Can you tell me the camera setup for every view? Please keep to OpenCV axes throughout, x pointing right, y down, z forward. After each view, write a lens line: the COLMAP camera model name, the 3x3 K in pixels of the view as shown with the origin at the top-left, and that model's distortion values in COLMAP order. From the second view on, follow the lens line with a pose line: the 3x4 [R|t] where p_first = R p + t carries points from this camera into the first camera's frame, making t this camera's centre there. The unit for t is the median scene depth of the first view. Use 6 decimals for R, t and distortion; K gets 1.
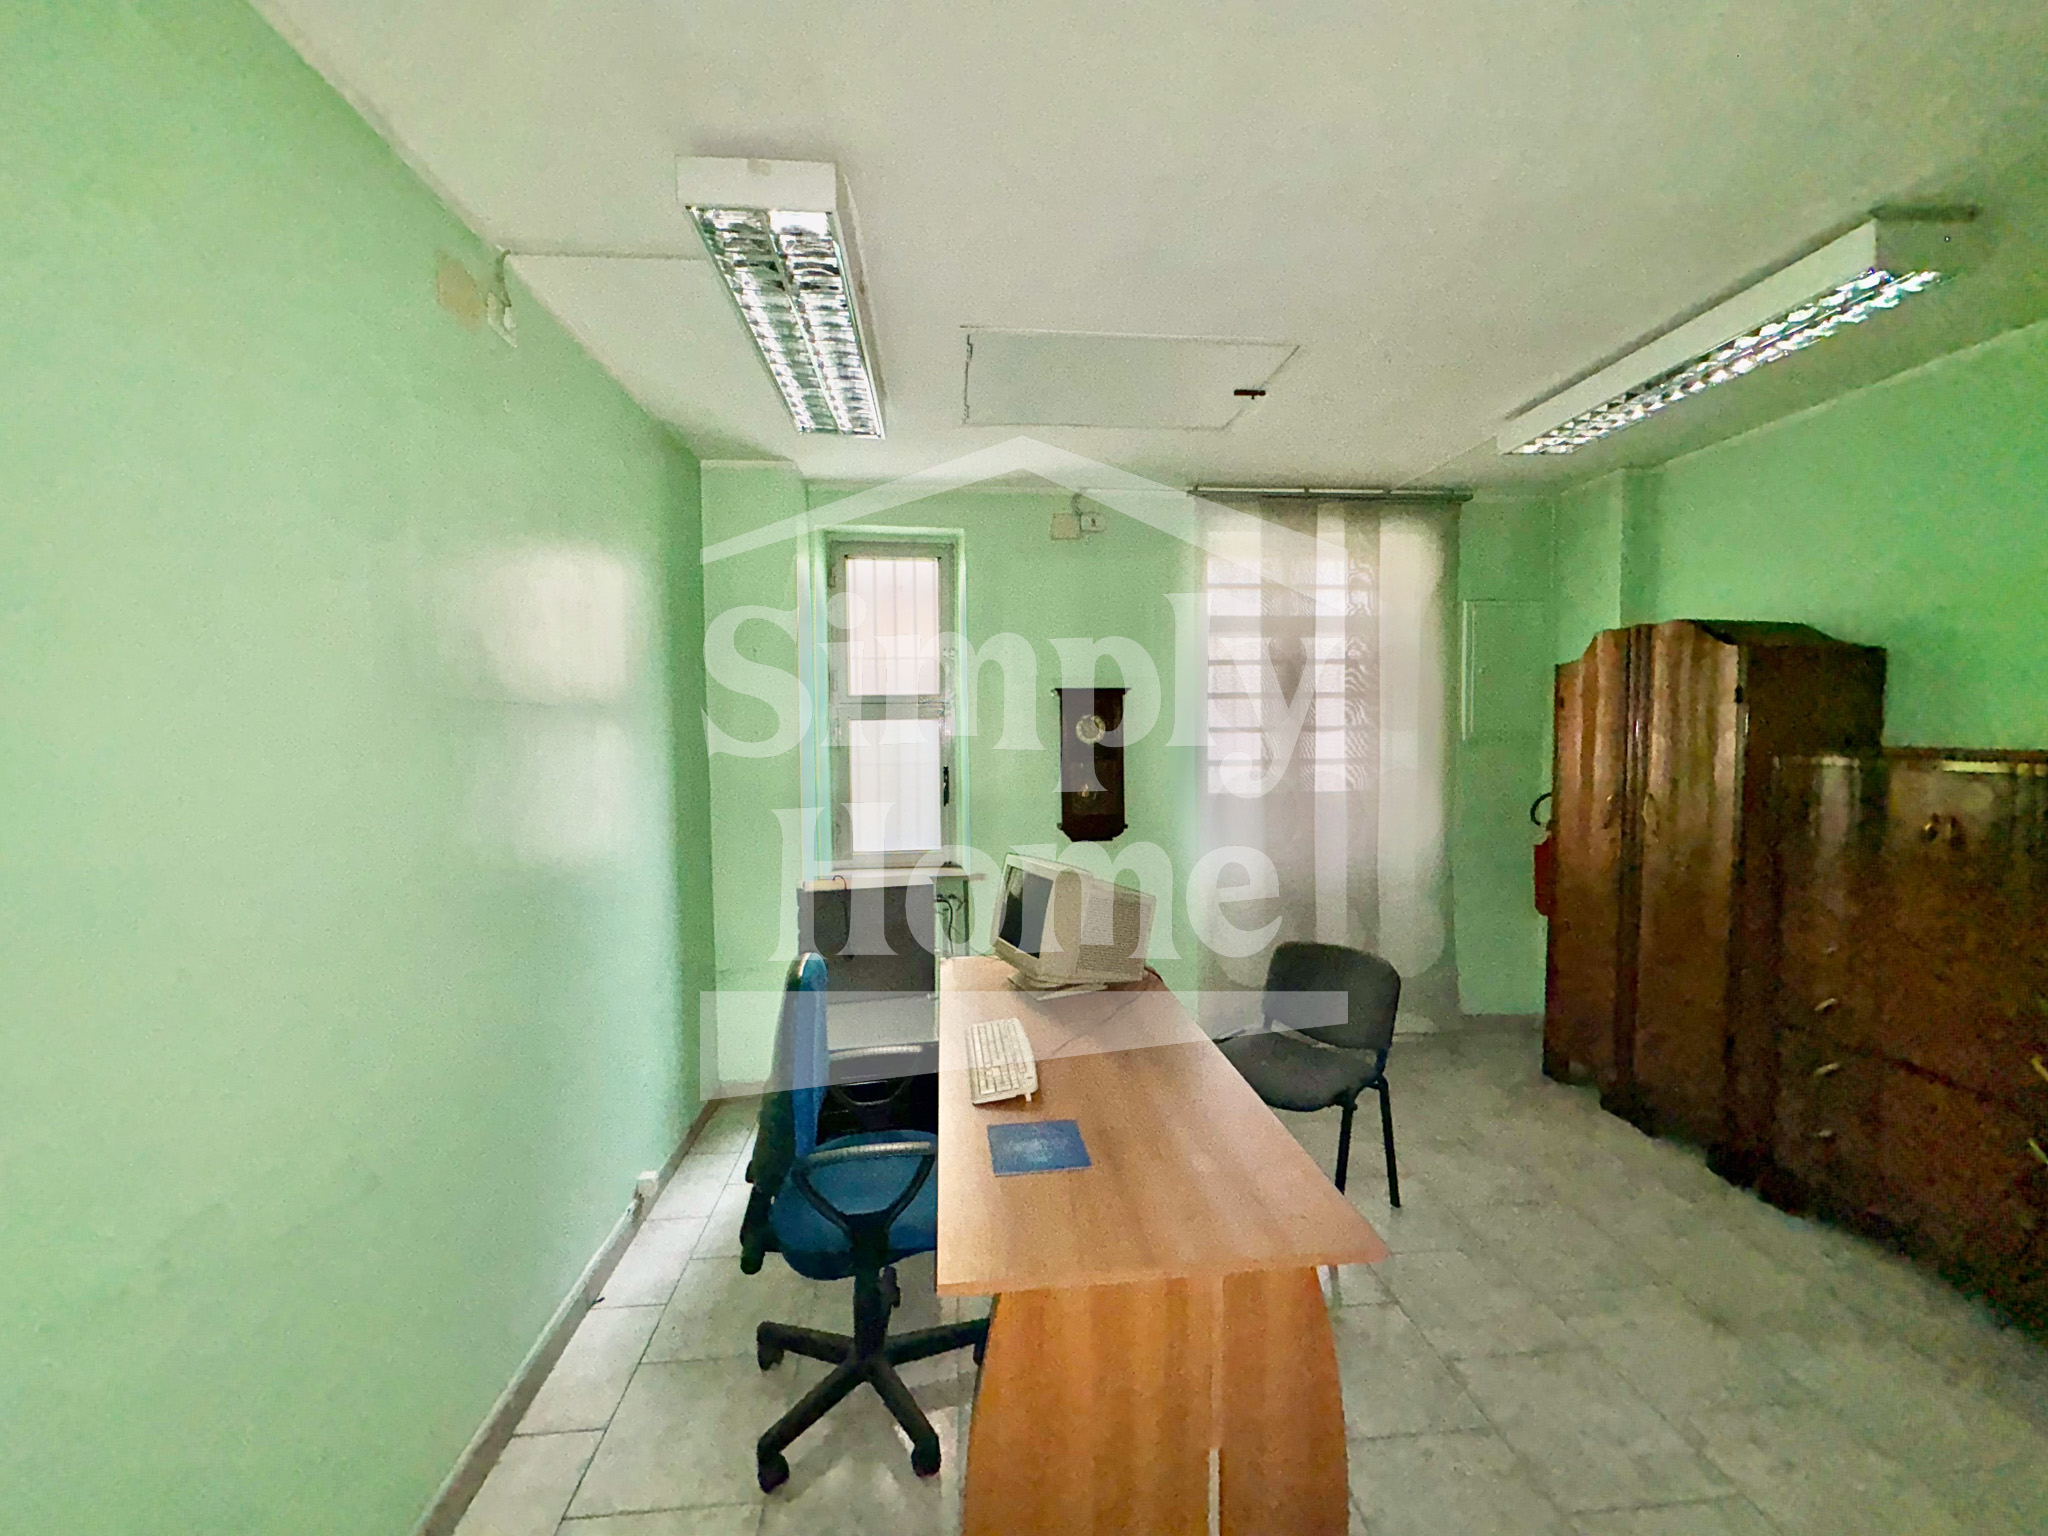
lens RADIAL K [[816.6, 0, 1025.6], [0, 816.6, 765.2], [0, 0, 1]] dist [0.000145, 0.000070]
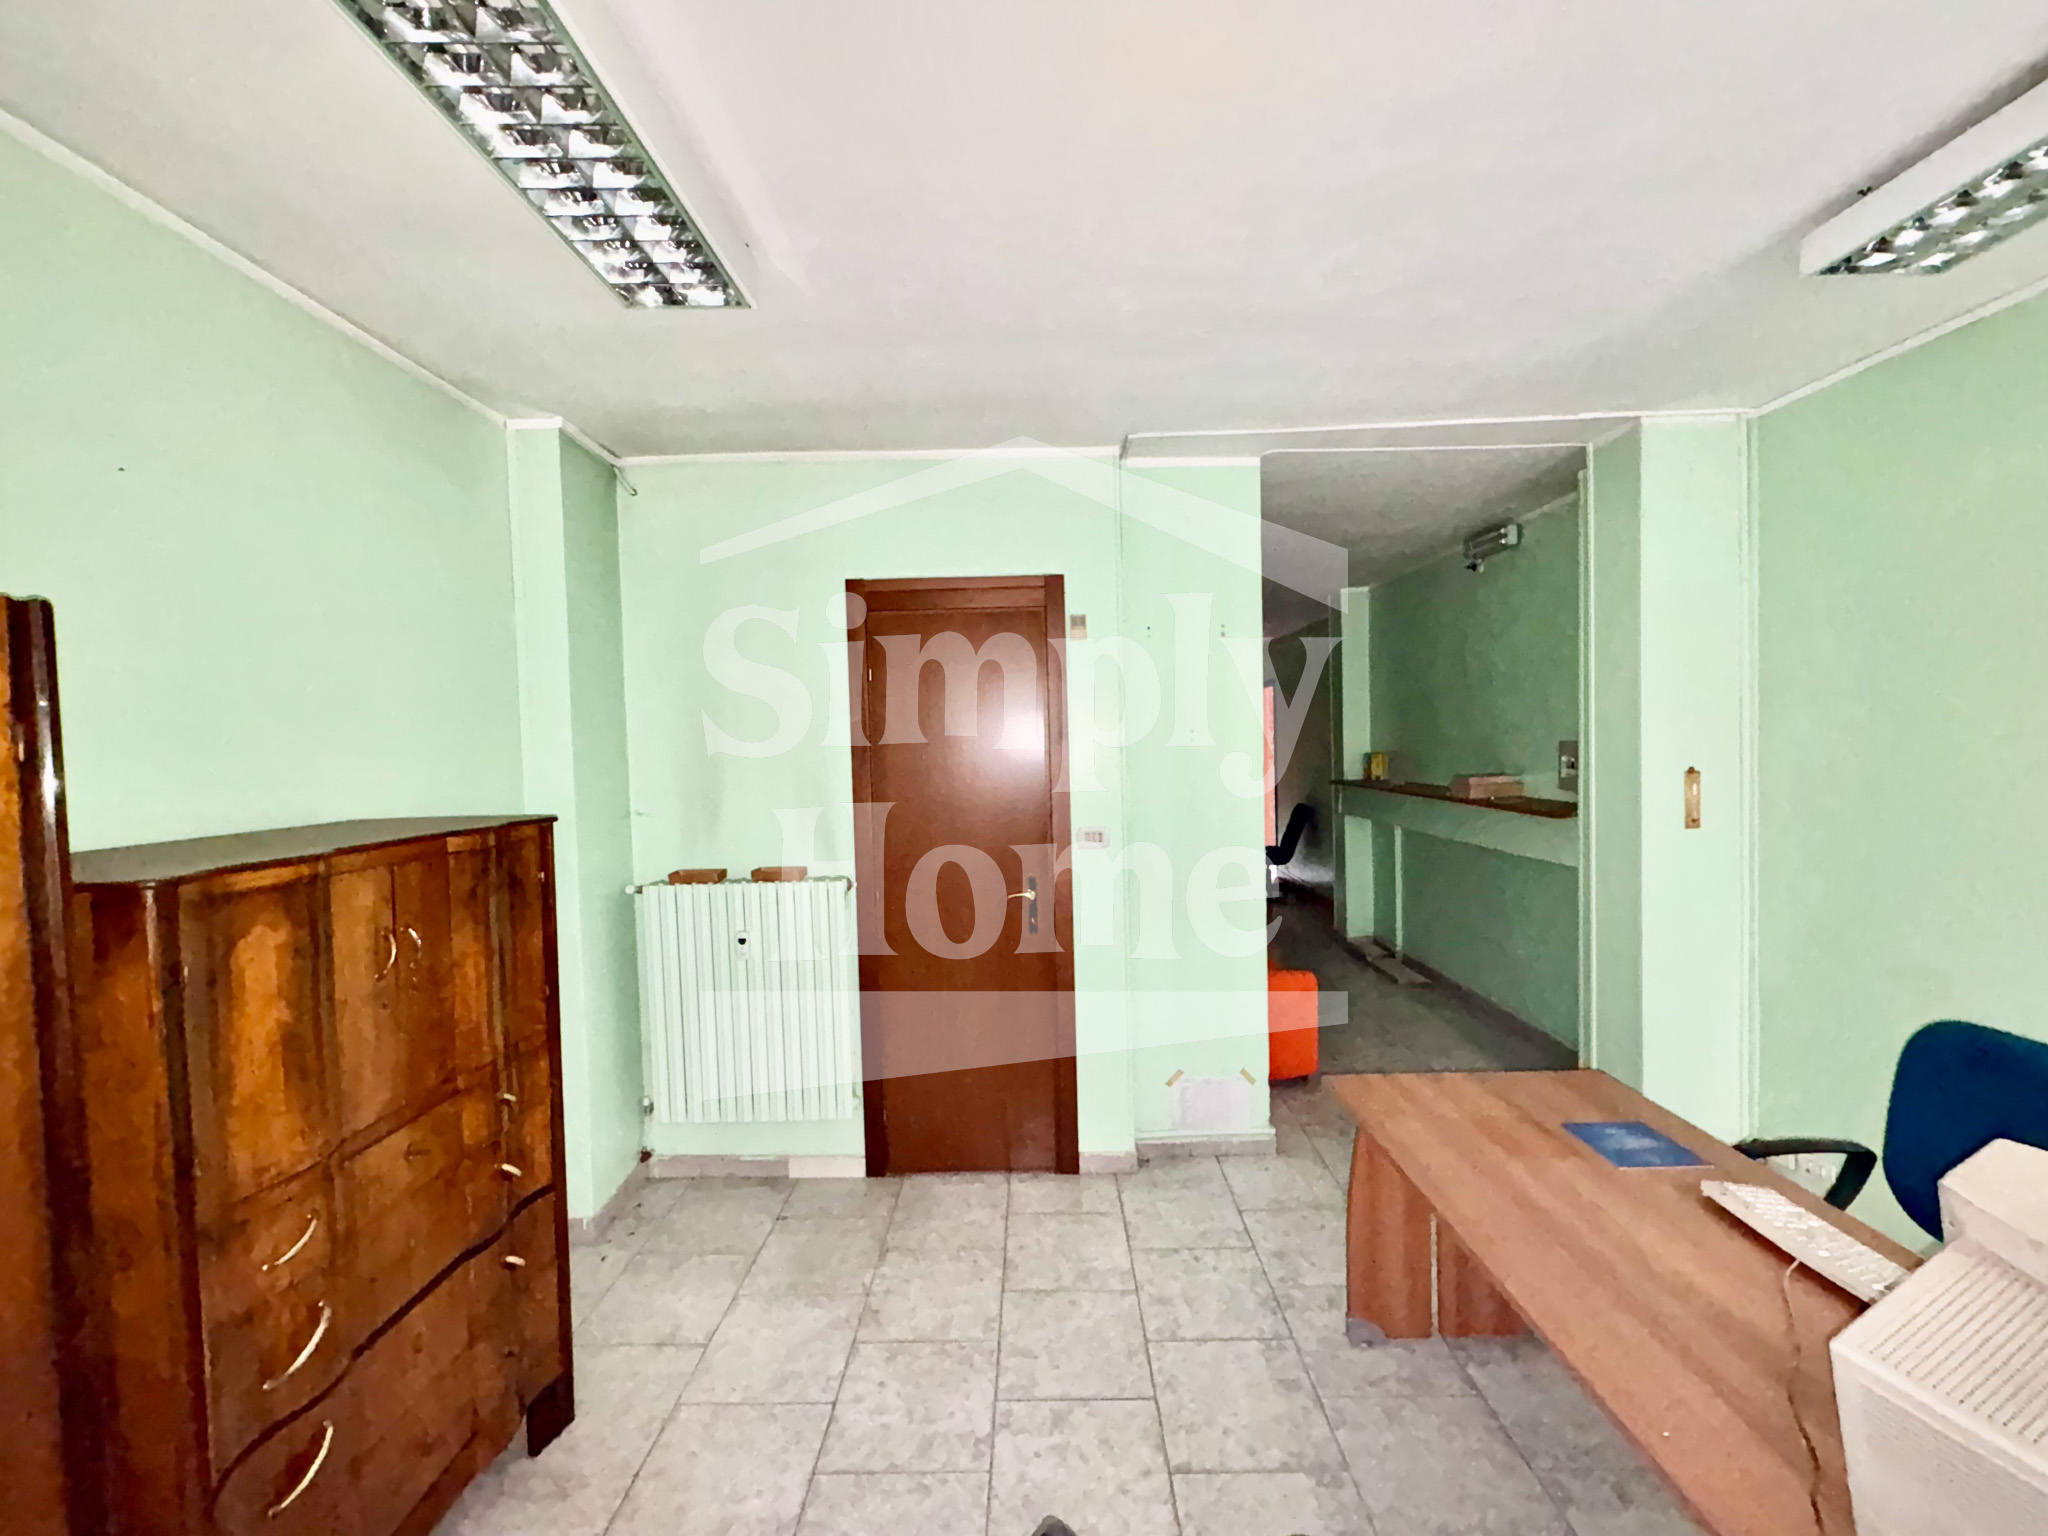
lens RADIAL K [[816.6, 0, 1025.6], [0, 816.6, 765.2], [0, 0, 1]] dist [0.000145, 0.000070]
pose [[-0.993485, 0.031866, 0.109419, 0.312972], [0.040799, 0.995928, 0.080396, -0.065433], [-0.106411, 0.084337, -0.990739, 0.986443]]
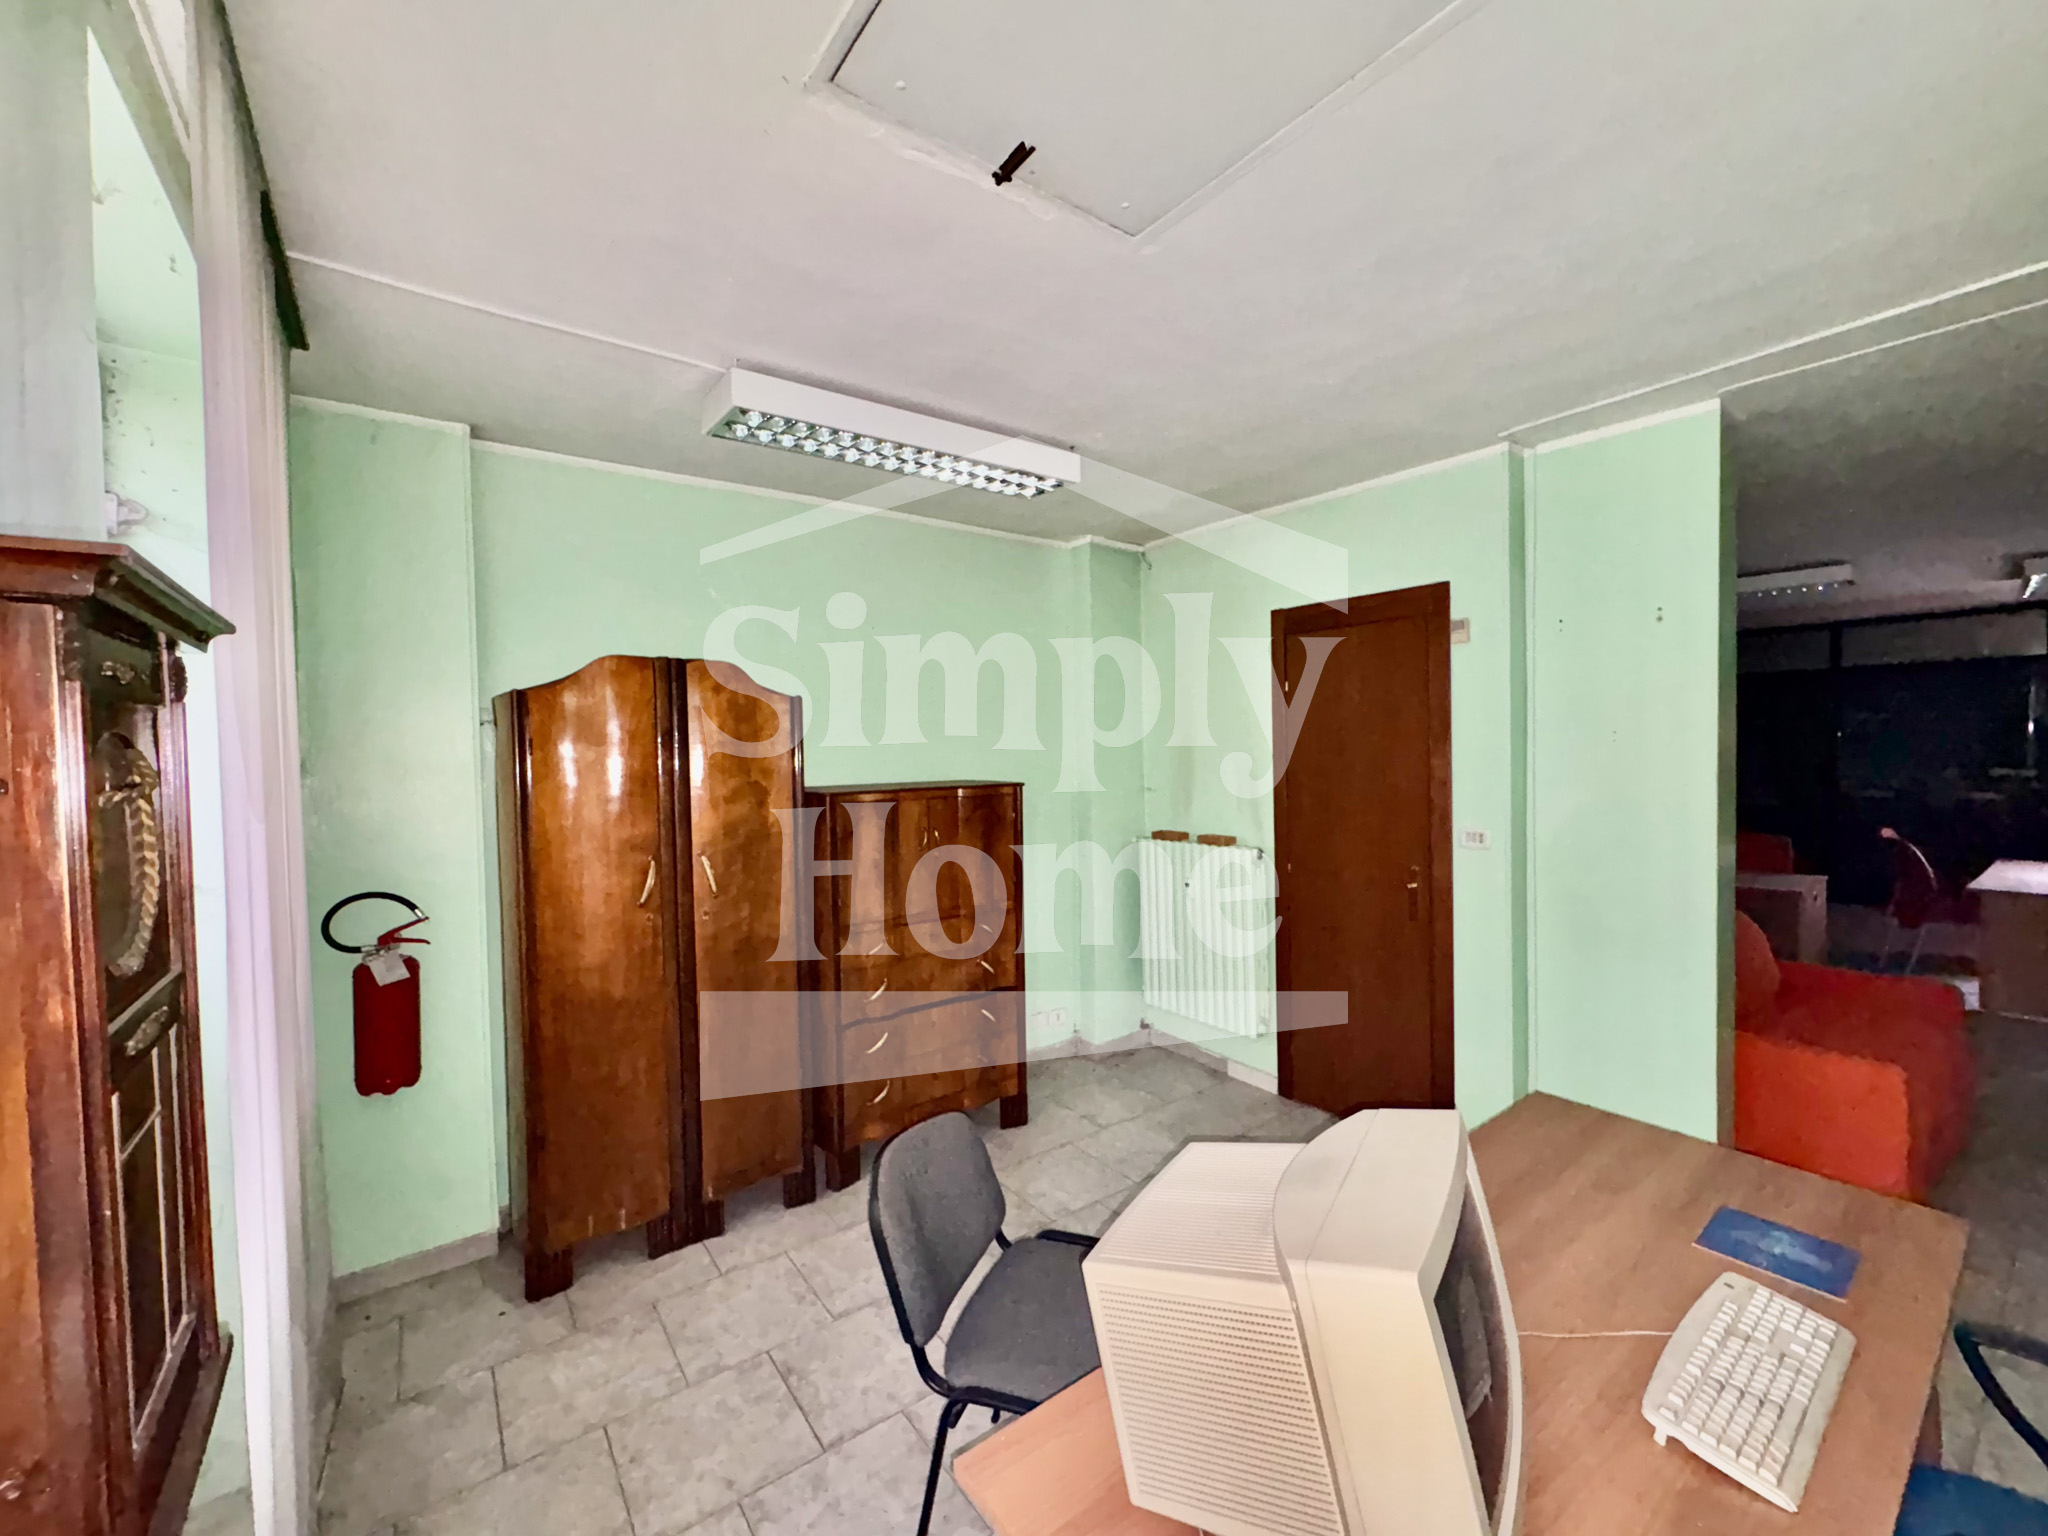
lens RADIAL K [[816.6, 0, 1025.6], [0, 816.6, 765.2], [0, 0, 1]] dist [0.000145, 0.000070]
pose [[-0.515341, 0.002066, 0.856982, -0.147835], [0.064506, 0.997254, 0.036386, -0.056901], [-0.854554, 0.074031, -0.514060, 0.979955]]
